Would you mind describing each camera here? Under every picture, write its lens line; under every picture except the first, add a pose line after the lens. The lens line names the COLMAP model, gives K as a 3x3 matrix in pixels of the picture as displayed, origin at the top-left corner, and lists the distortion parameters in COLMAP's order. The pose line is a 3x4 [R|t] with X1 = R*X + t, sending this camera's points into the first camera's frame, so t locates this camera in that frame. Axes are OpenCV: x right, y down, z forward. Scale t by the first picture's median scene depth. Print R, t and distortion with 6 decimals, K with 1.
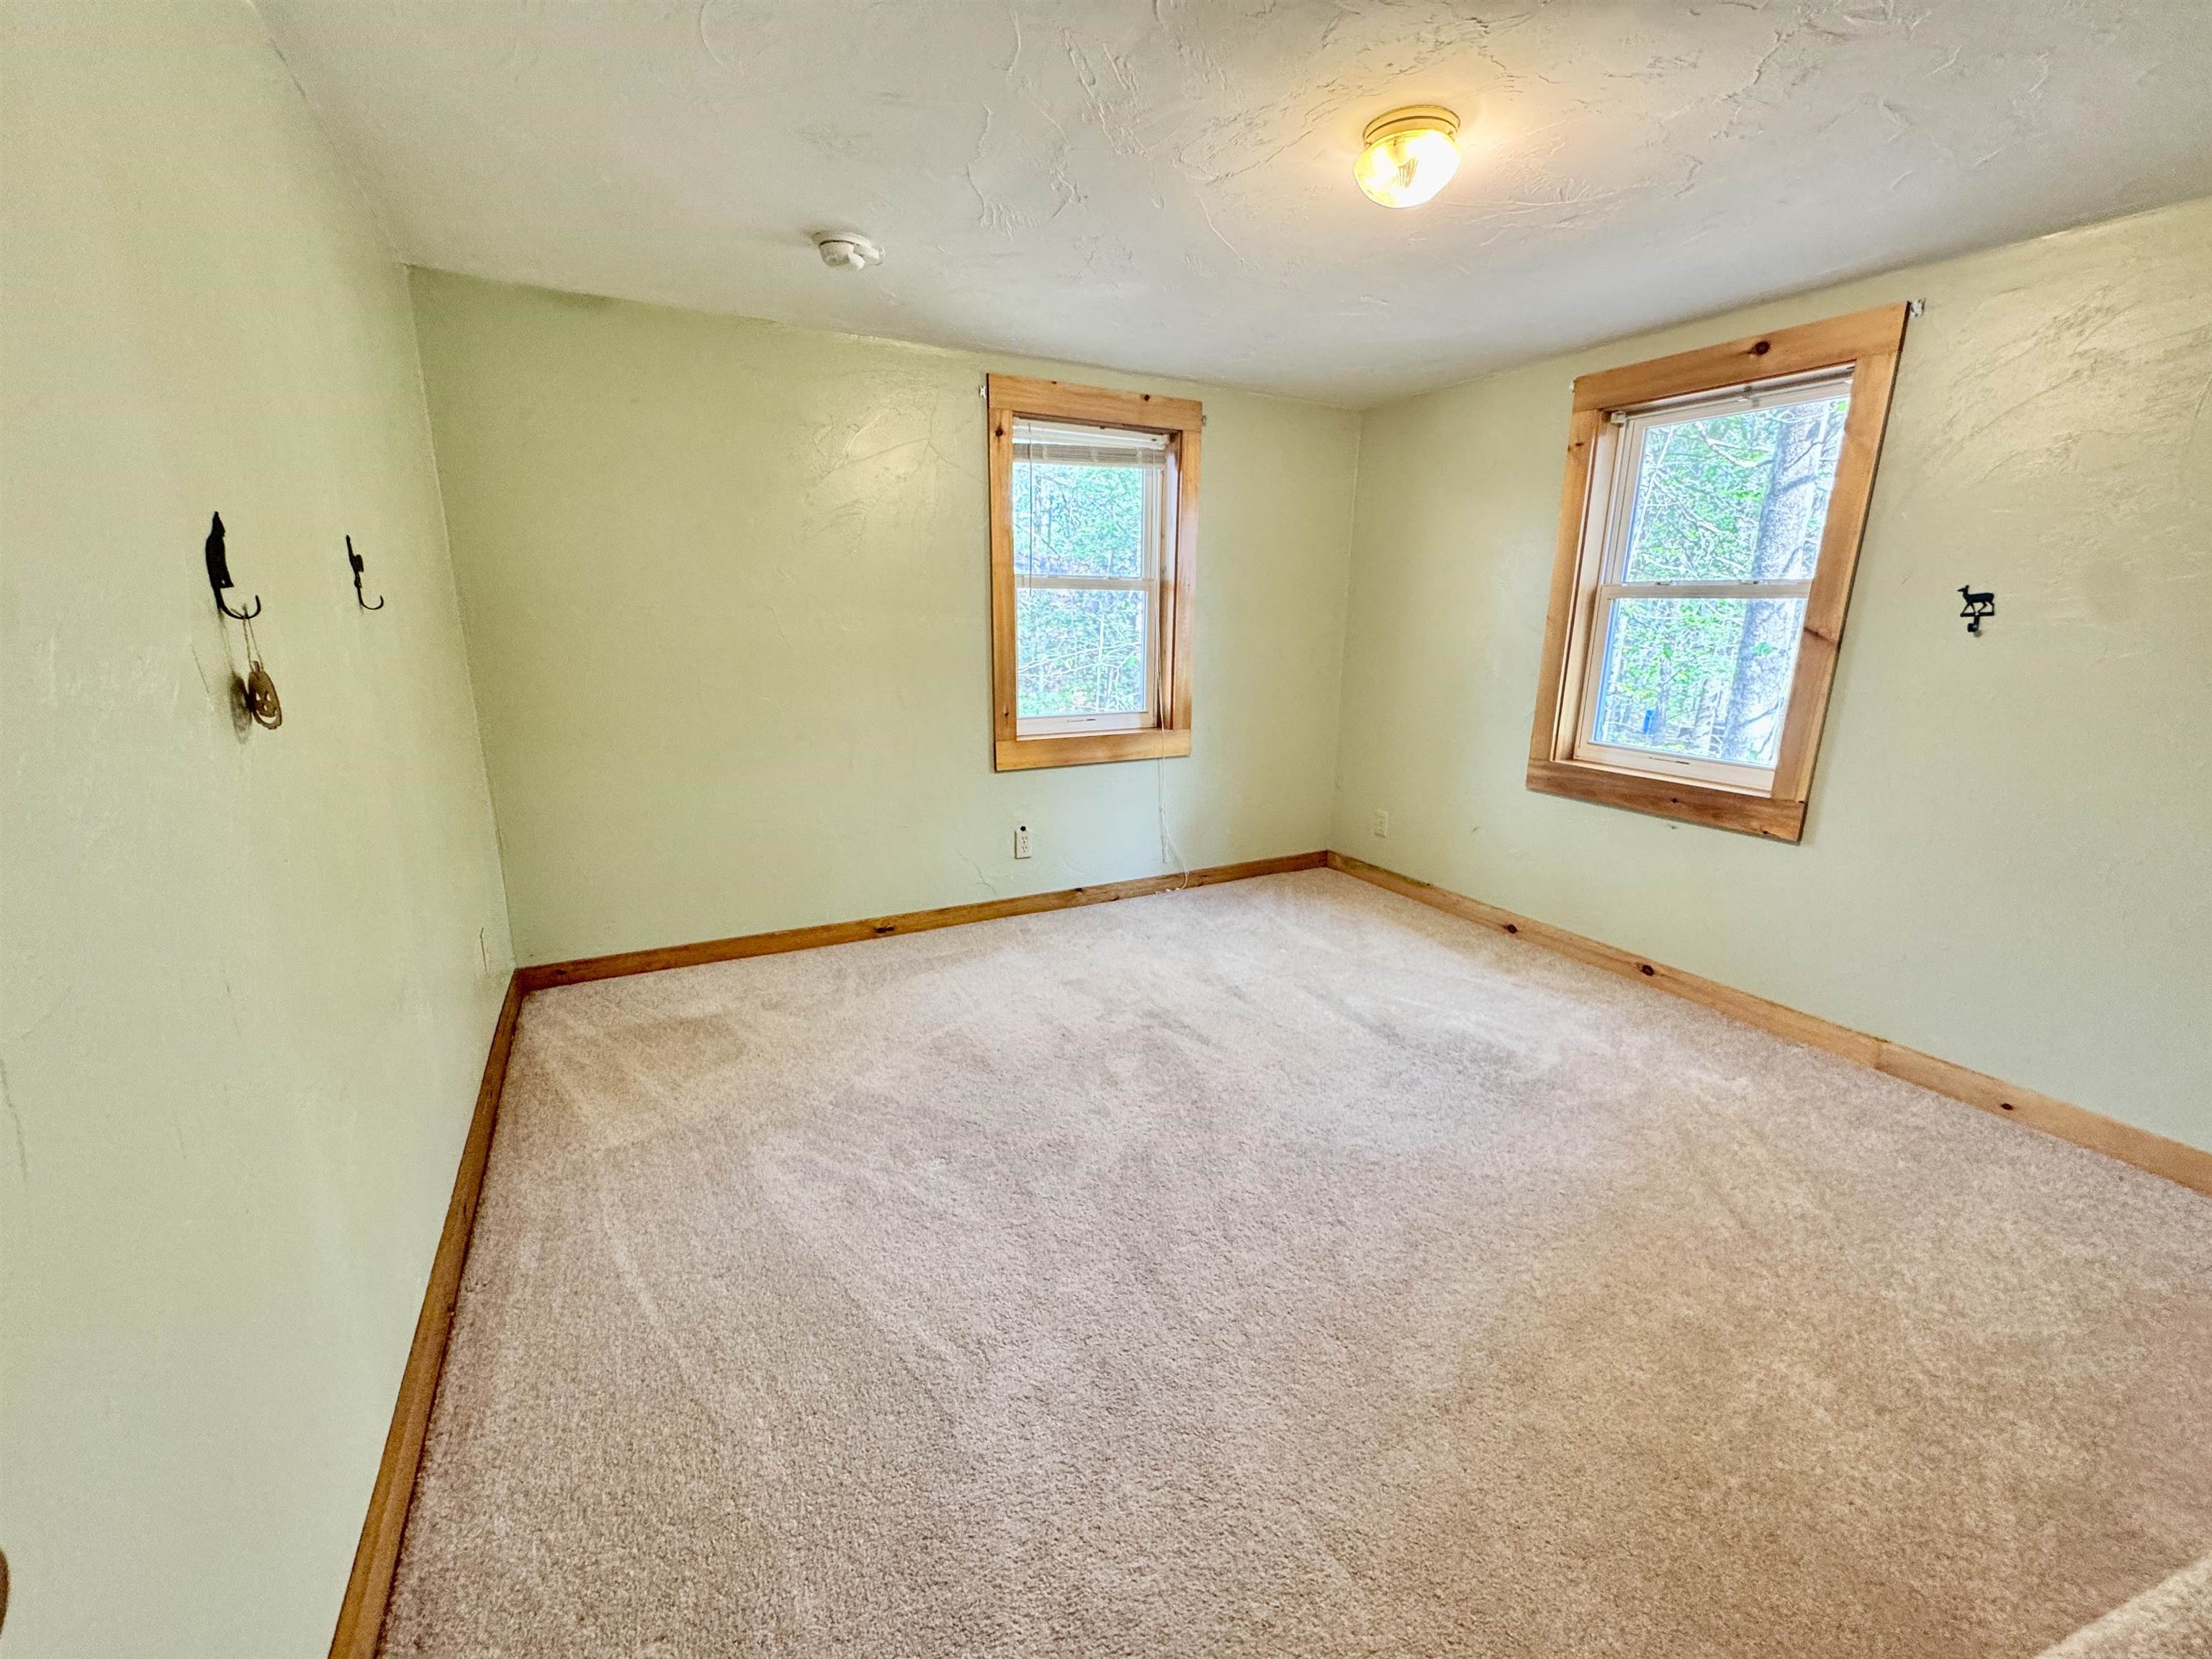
lens RADIAL K [[872.1, 0, 1106.0], [0, 872.1, 829.5], [0, 0, 1]] dist [-0.009977, 0.000139]
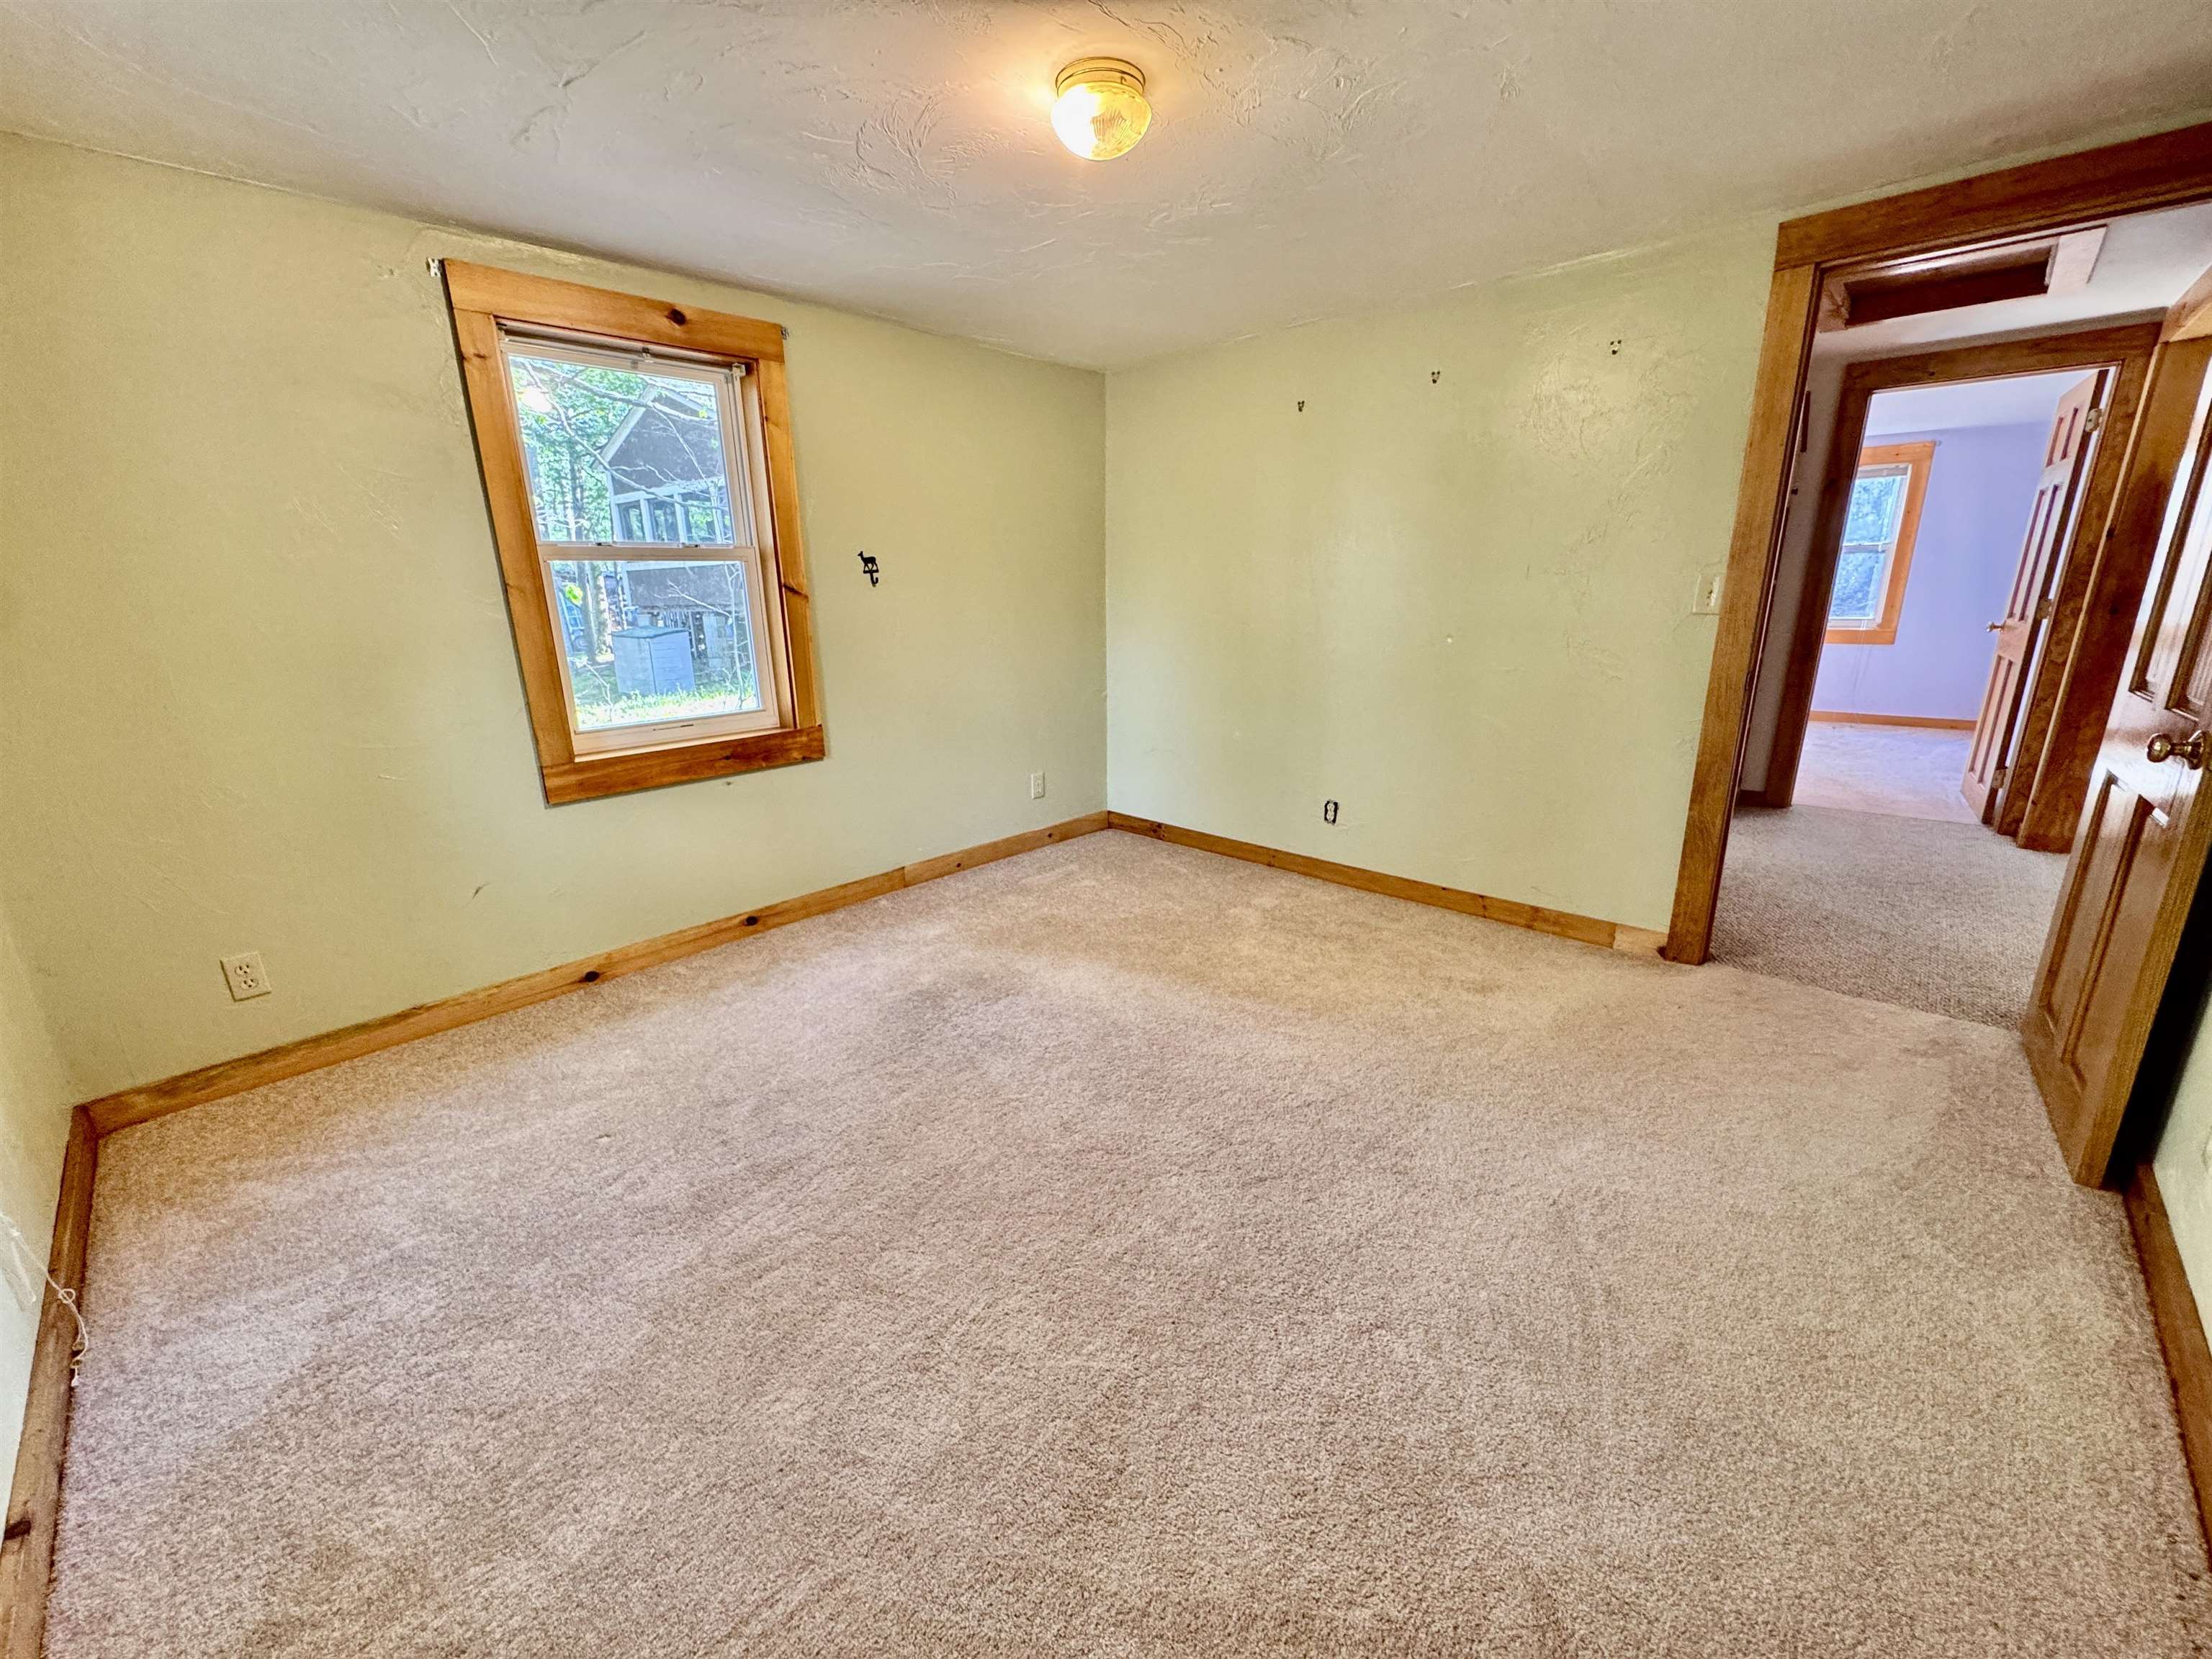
lens RADIAL K [[872.1, 0, 1106.0], [0, 872.1, 829.5], [0, 0, 1]] dist [-0.009977, 0.000139]
pose [[-0.307817, -0.265051, 0.913782, -0.419648], [0.248669, 0.904620, 0.346160, -0.188329], [-0.918375, 0.333783, -0.212548, 0.776019]]
